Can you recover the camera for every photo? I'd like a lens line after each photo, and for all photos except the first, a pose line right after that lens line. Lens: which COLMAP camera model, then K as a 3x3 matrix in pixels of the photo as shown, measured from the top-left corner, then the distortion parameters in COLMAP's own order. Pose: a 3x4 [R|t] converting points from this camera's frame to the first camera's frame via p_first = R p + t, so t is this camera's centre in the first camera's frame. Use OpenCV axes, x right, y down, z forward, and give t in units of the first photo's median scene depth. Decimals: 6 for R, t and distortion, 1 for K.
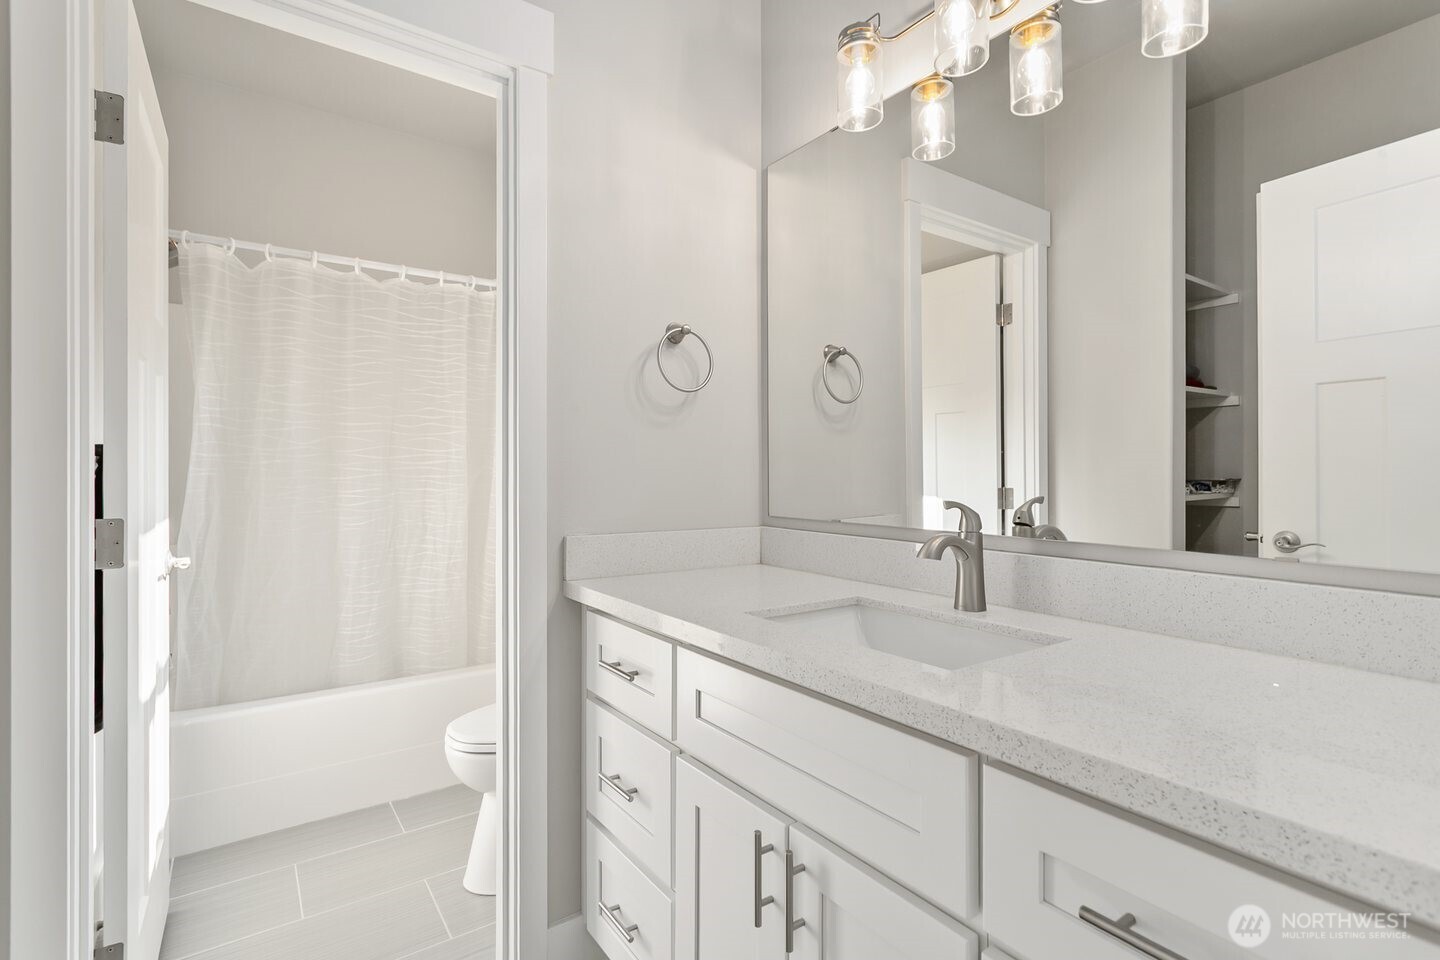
lens RADIAL K [[682.5, 0, 714.3], [0, 682.5, 474.7], [0, 0, 1]] dist [0.004089, 0.000948]
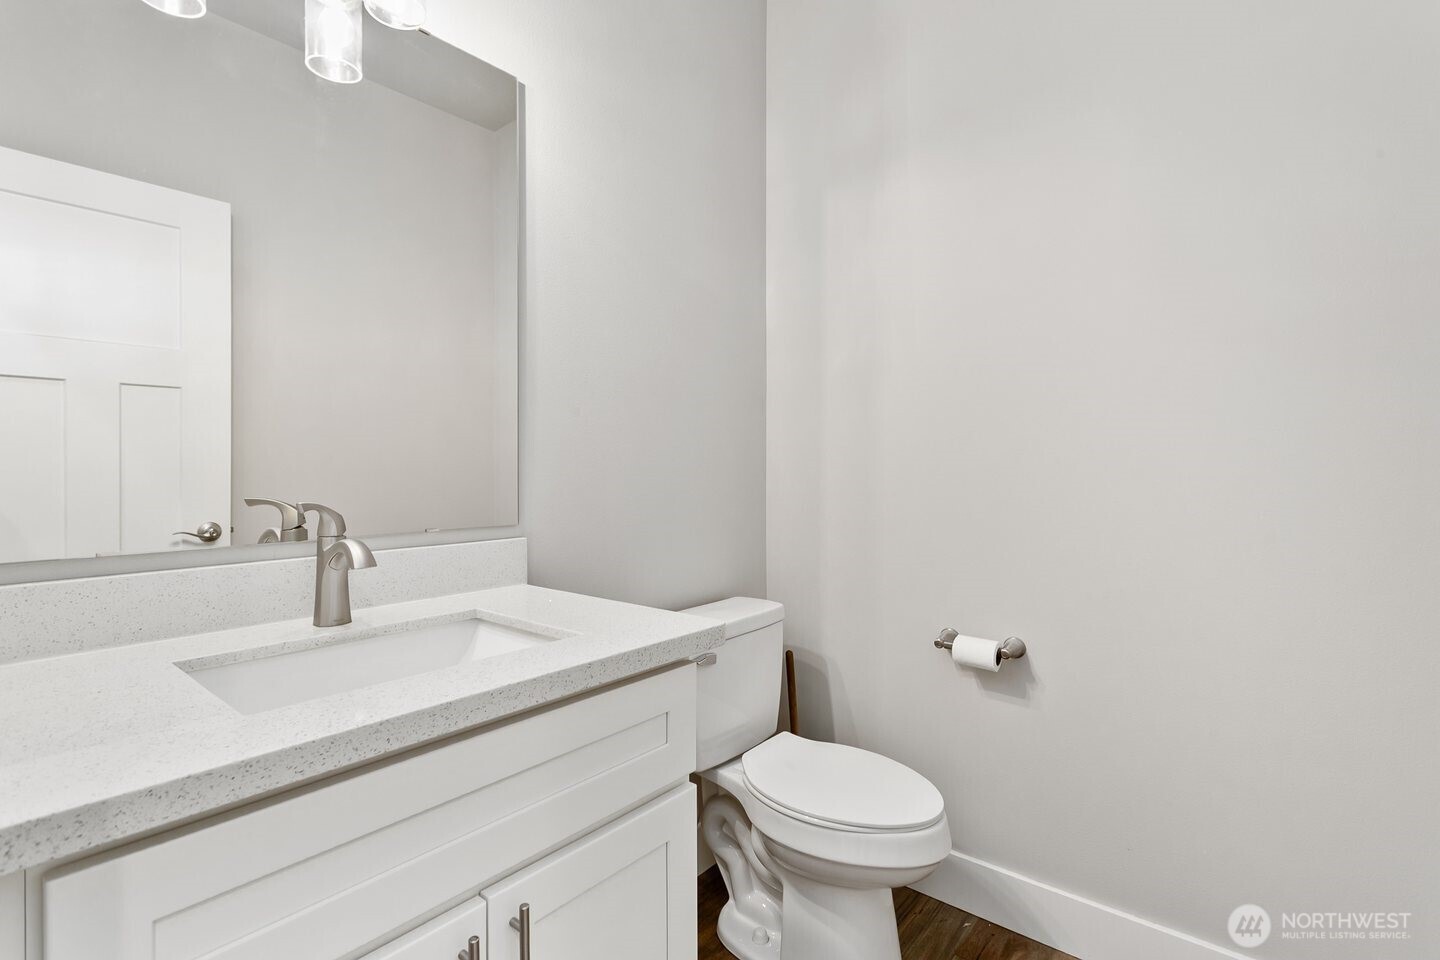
lens RADIAL K [[682.5, 0, 714.3], [0, 682.5, 474.7], [0, 0, 1]] dist [0.004089, 0.000948]
pose [[-0.295691, -0.014624, 0.955172, -0.552408], [-0.008154, 0.999885, 0.012784, -0.011750], [-0.955249, -0.004008, -0.295776, 0.702323]]
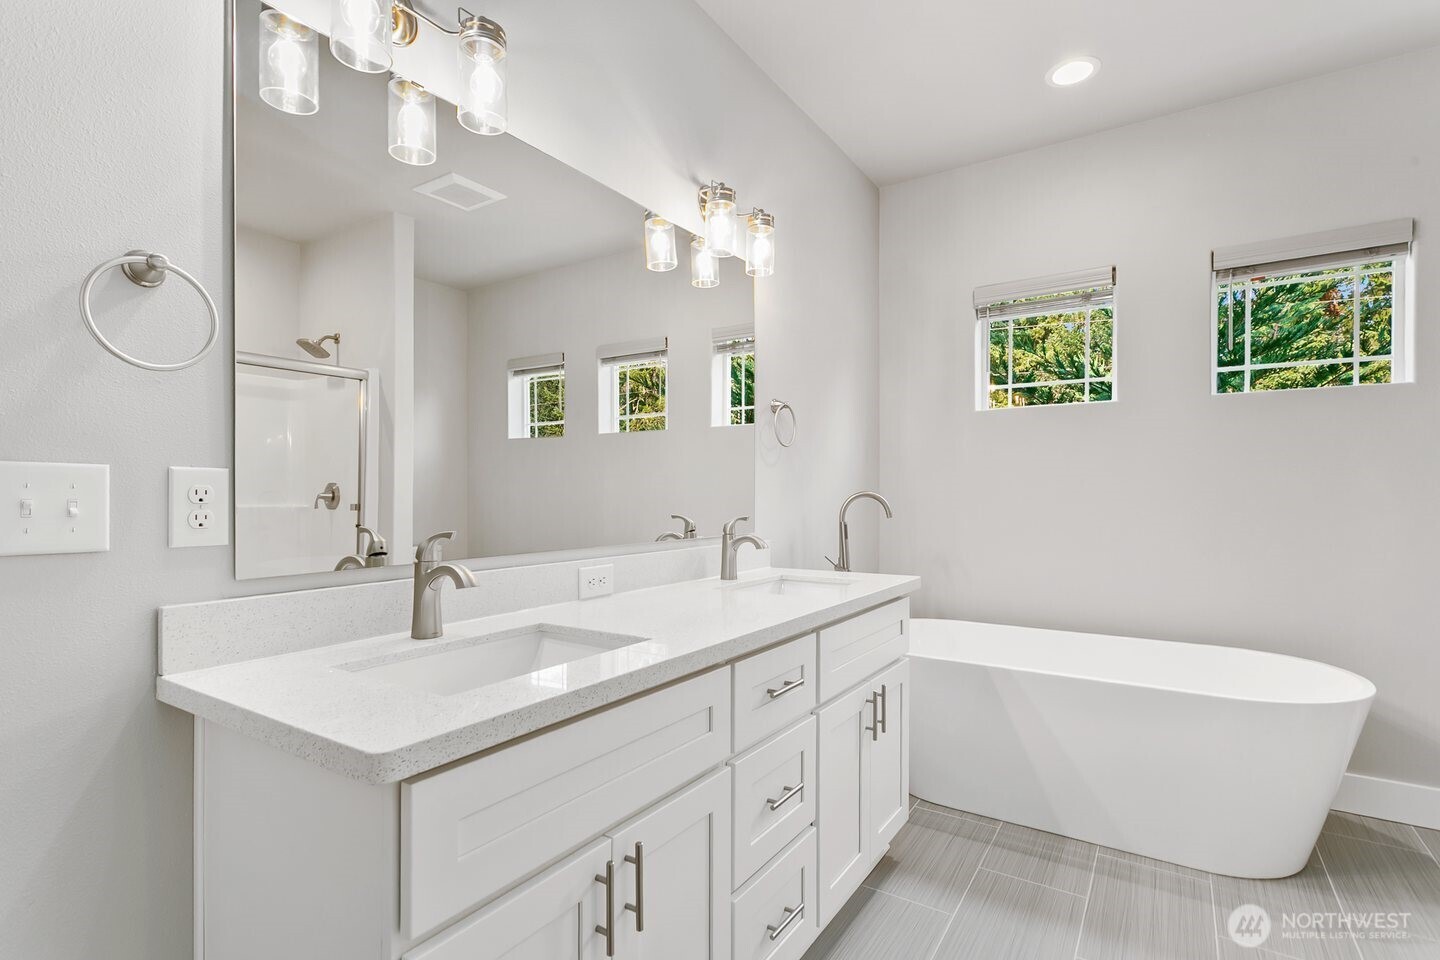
lens RADIAL K [[687.4, 0, 717.4], [0, 687.4, 499.4], [0, 0, 1]] dist [-0.001493, -0.000117]
pose [[-0.377653, 0.000523, 0.925947, -1.082087], [-0.003091, 0.999994, -0.001825, -0.000948], [-0.925942, -0.003551, -0.377649, 1.488010]]
